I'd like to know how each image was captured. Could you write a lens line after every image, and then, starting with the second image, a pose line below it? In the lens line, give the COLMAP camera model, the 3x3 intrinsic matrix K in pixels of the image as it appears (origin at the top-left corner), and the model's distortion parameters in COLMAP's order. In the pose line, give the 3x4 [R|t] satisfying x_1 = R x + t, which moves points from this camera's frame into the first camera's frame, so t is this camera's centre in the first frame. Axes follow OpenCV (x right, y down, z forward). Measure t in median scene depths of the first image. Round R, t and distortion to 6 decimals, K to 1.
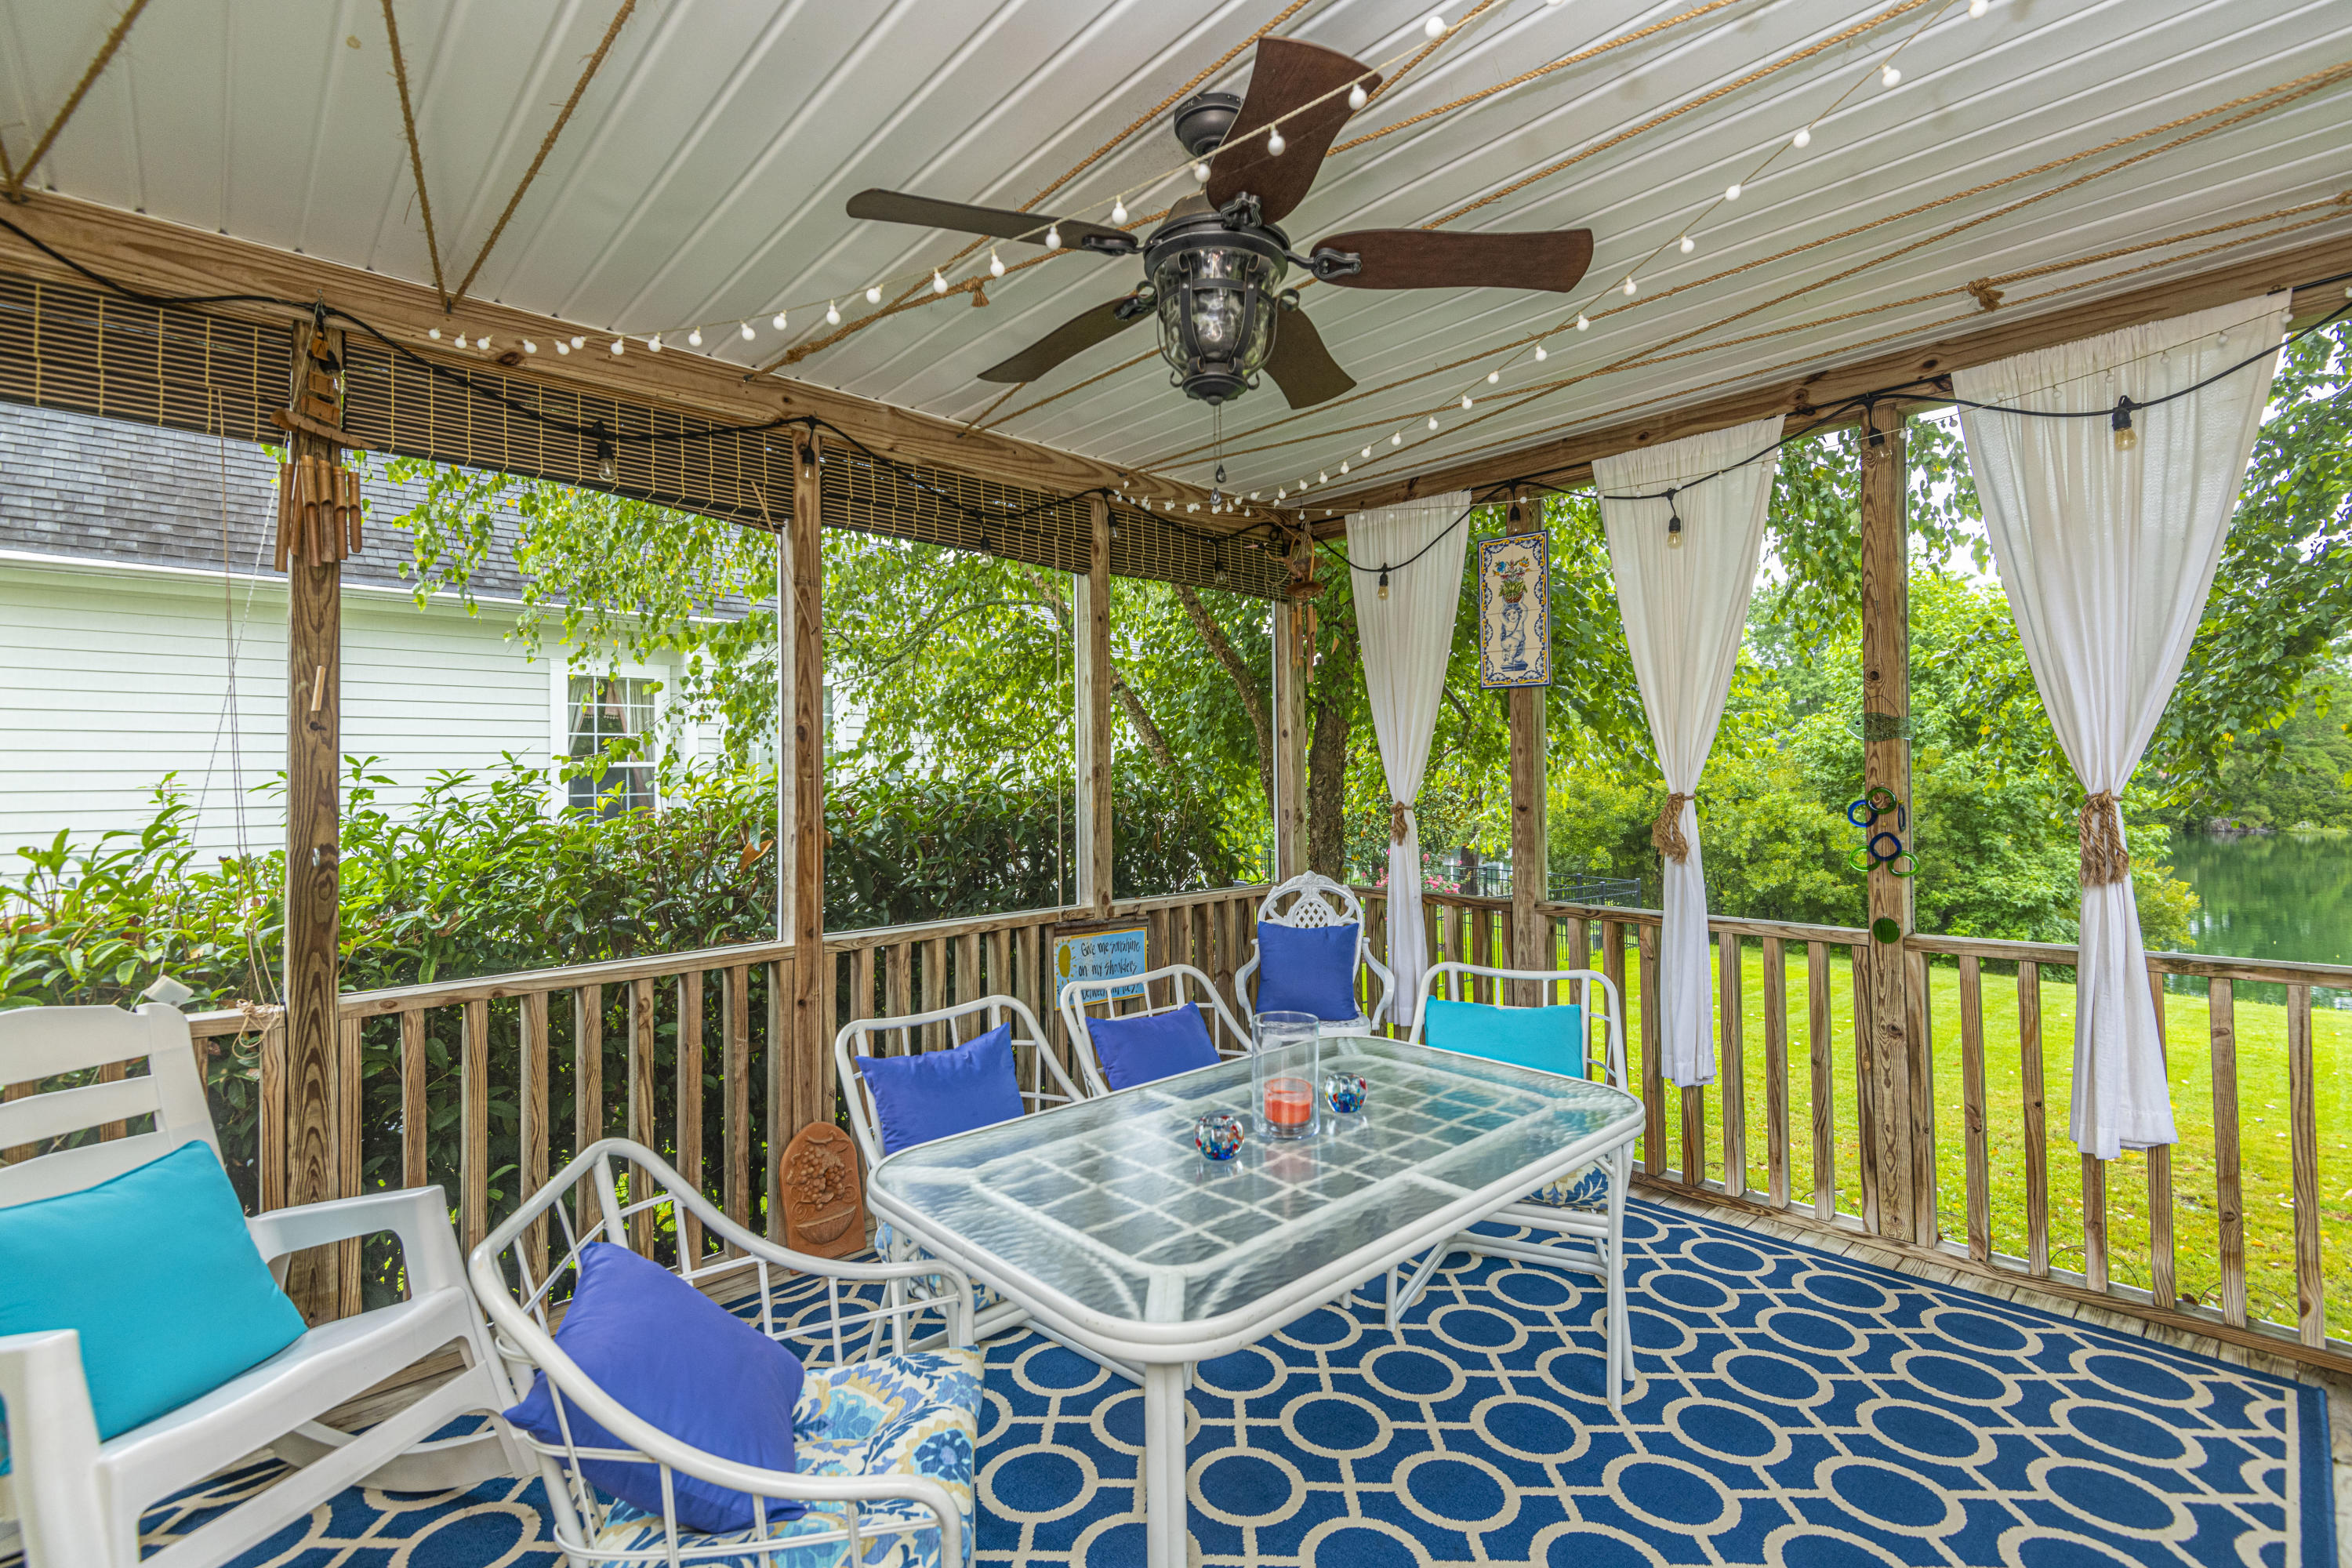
lens RADIAL K [[1057.1, 0, 1173.9], [0, 1057.1, 780.4], [0, 0, 1]] dist [0.018906, -0.000952]
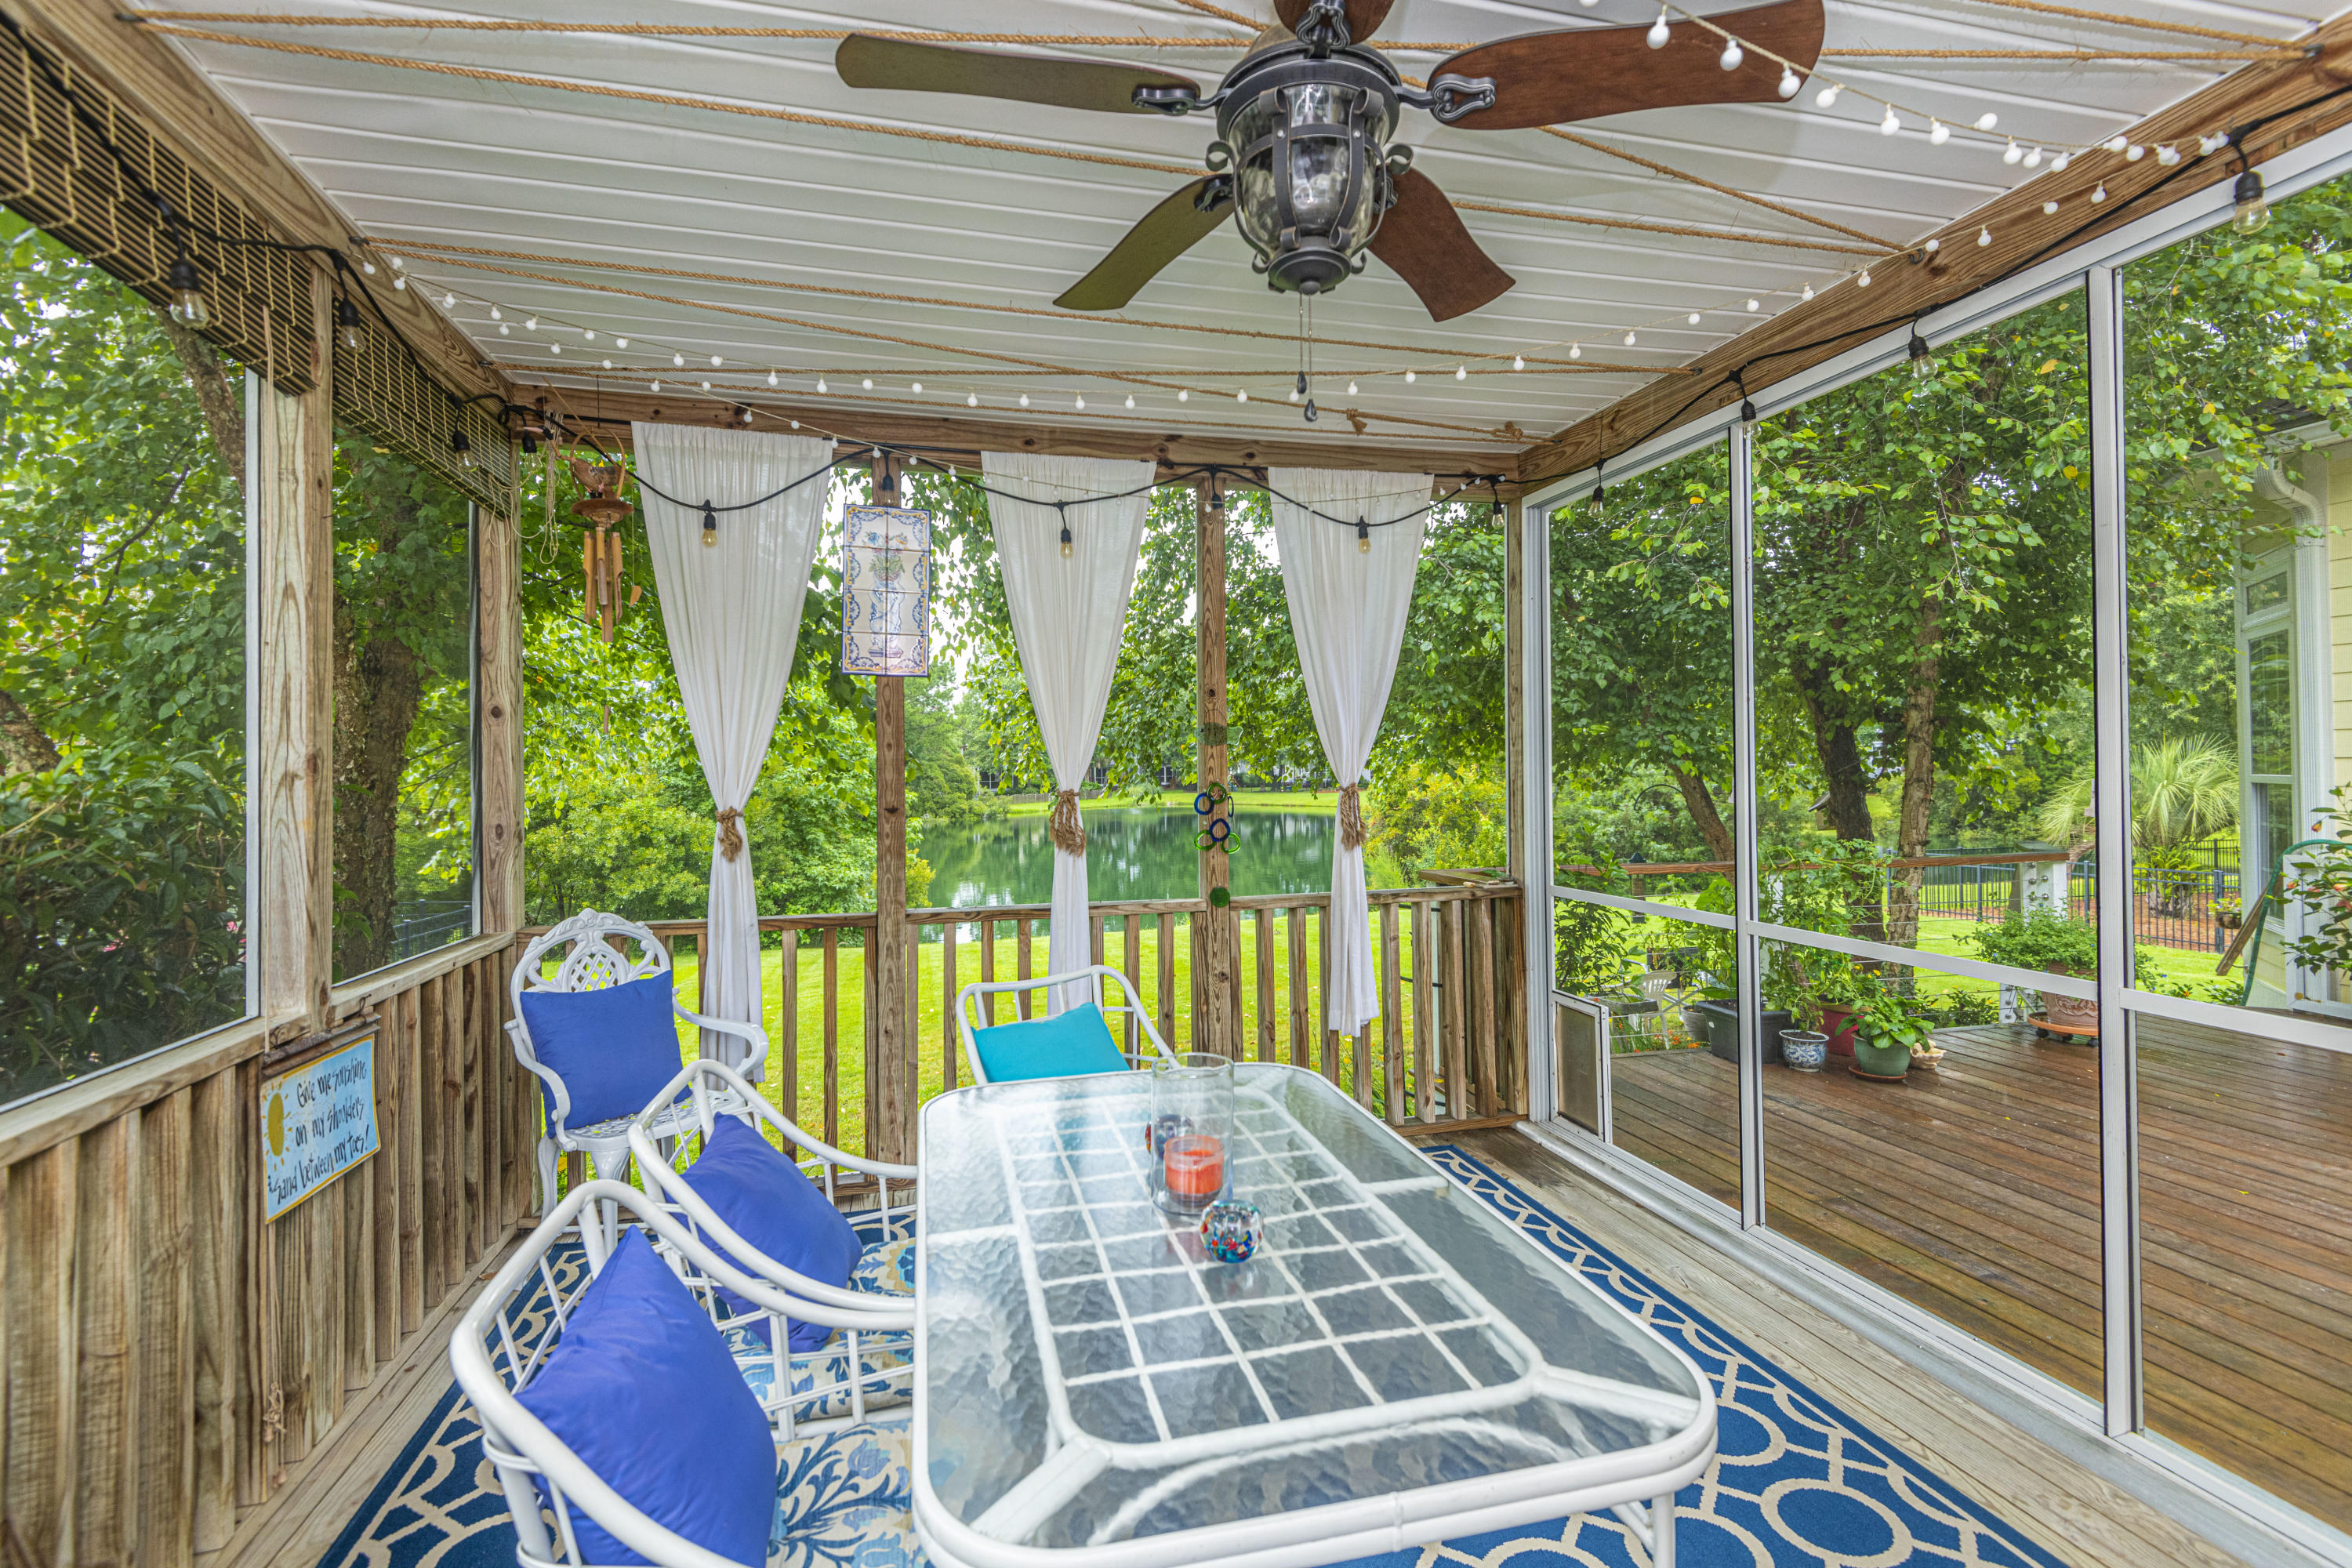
lens RADIAL K [[1057.1, 0, 1179.8], [0, 1057.1, 773.0], [0, 0, 1]] dist [0.018906, -0.000952]
pose [[0.481014, 0.005787, 0.876694, -0.314900], [0.006953, 0.999922, -0.010416, 0.005834], [-0.876685, 0.011106, 0.480936, 0.317282]]
